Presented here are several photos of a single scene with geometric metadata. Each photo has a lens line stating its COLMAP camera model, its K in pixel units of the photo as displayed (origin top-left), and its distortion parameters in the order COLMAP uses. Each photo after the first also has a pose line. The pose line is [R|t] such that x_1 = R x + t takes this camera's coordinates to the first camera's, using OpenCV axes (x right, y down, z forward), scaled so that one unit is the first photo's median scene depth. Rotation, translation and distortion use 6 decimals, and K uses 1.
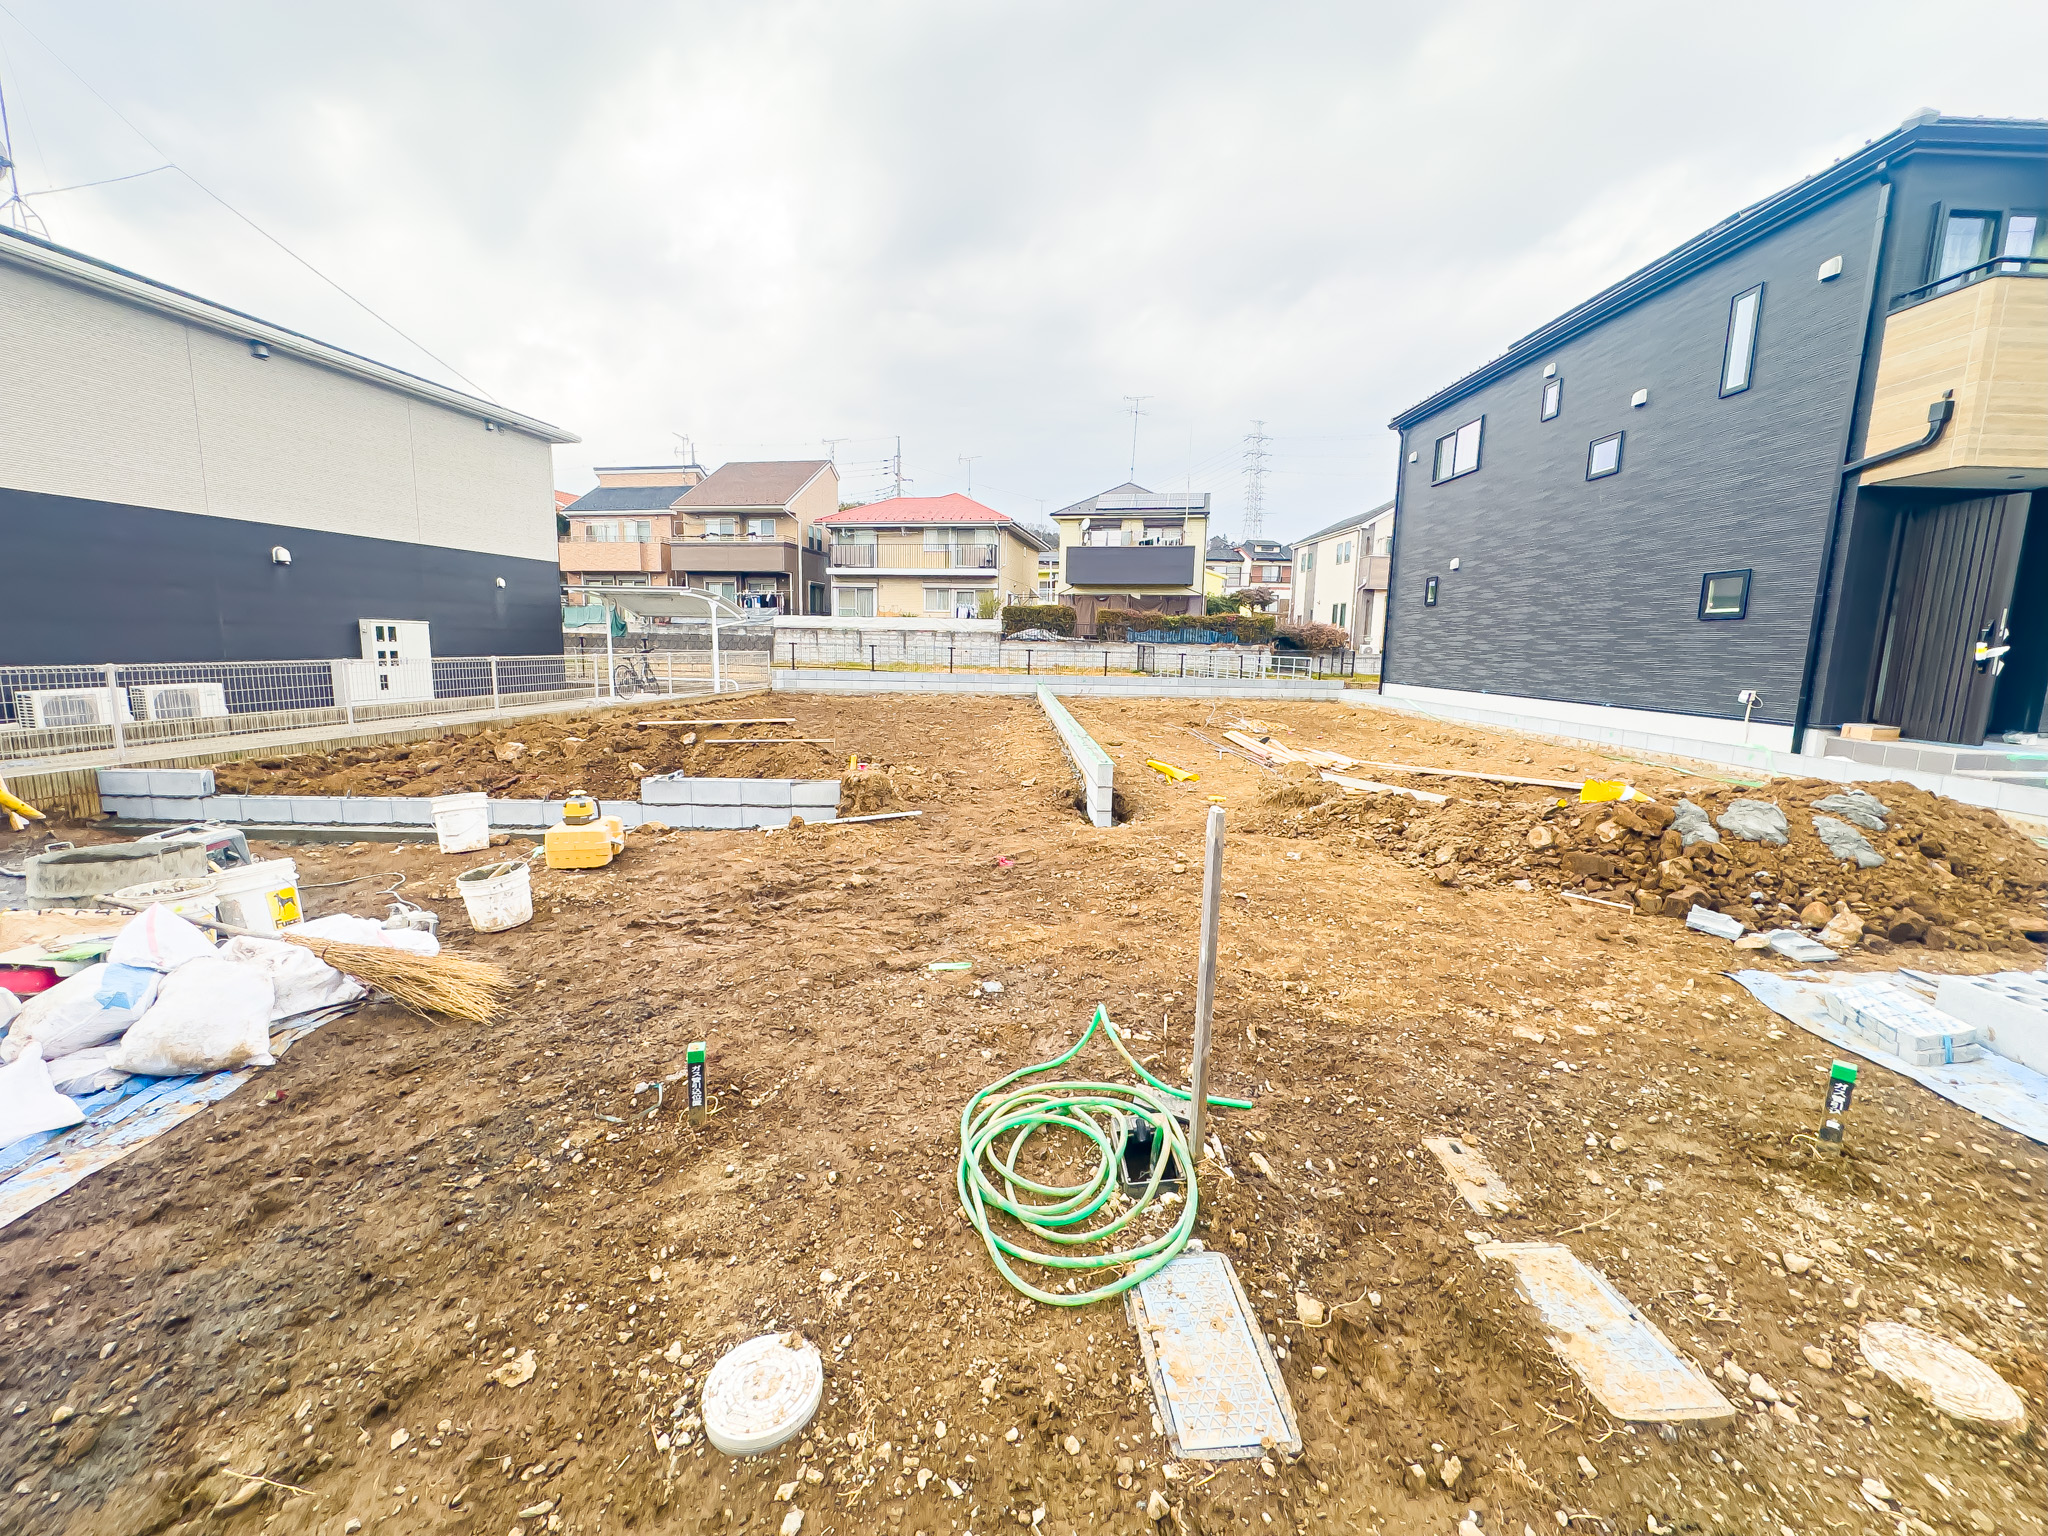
lens RADIAL K [[819.1, 0, 1020.3], [0, 819.1, 765.2], [0, 0, 1]] dist [-0.004142, 0.000503]
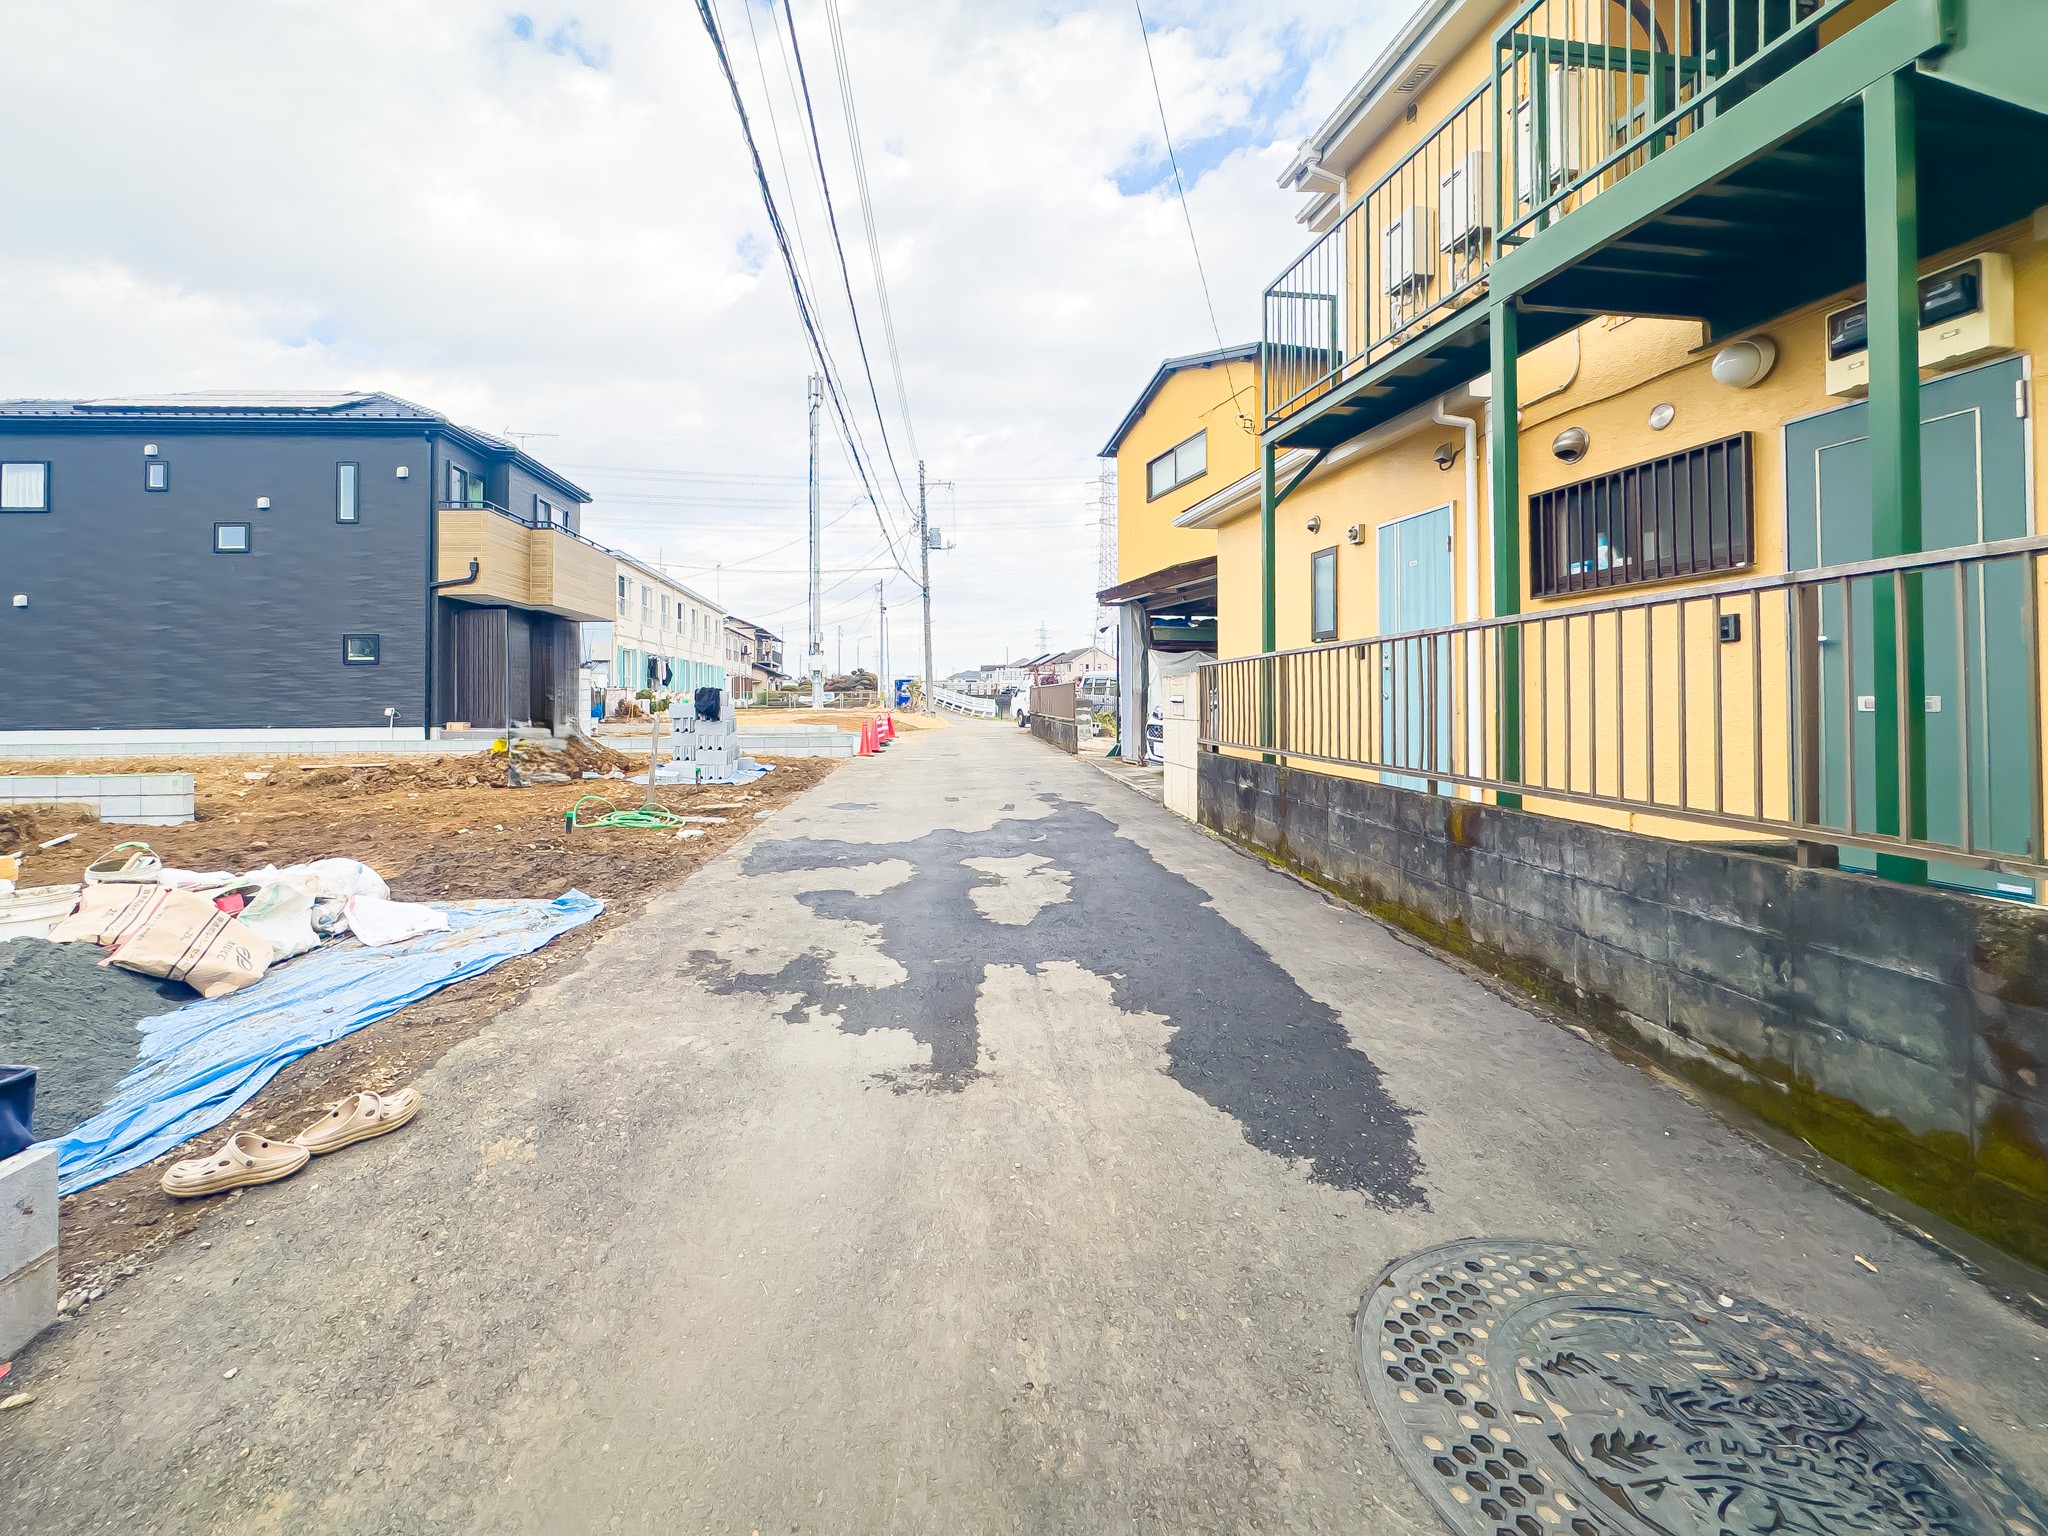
lens RADIAL K [[856.4, 0, 946.6], [0, 856.4, 683.1], [0, 0, 1]] dist [0.008254, -0.000485]
pose [[-0.015645, -0.002242, 0.999875, -0.504095], [0.155044, 0.987897, 0.004641, 0.013970], [-0.987784, 0.155097, -0.015108, -0.045034]]
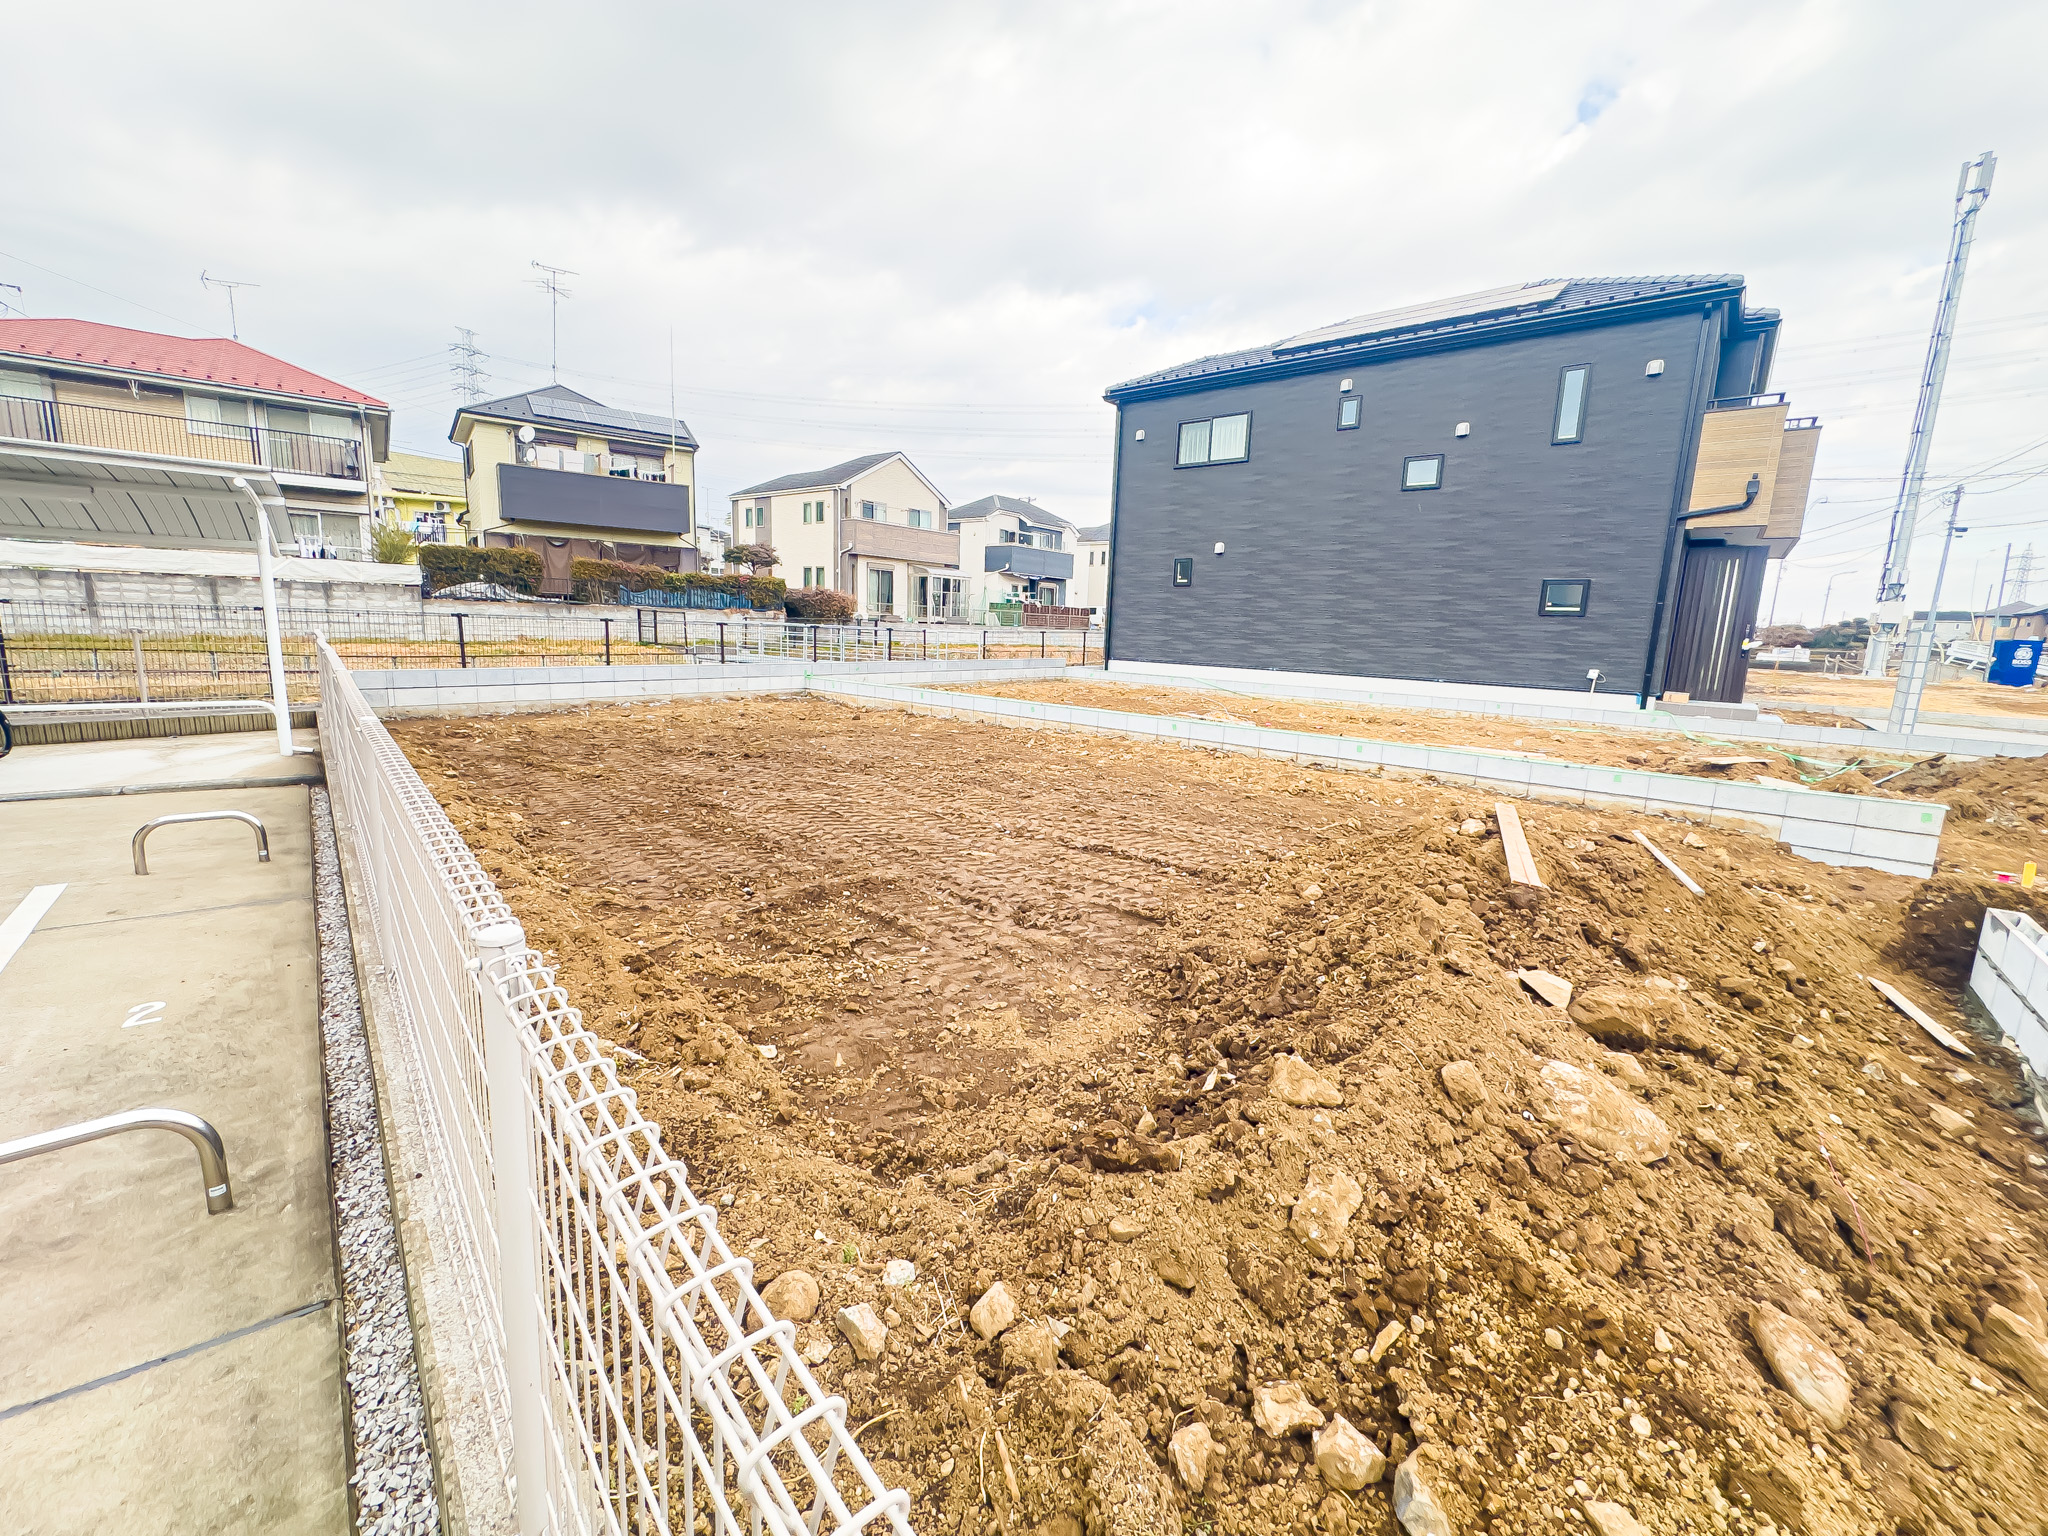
lens RADIAL K [[819.1, 0, 1024.7], [0, 819.1, 767.8], [0, 0, 1]] dist [-0.004142, 0.000503]
pose [[0.650875, -0.129591, 0.748043, -0.469045], [0.089532, 0.991550, 0.093875, -0.085940], [-0.753887, 0.005873, 0.656978, 0.496123]]
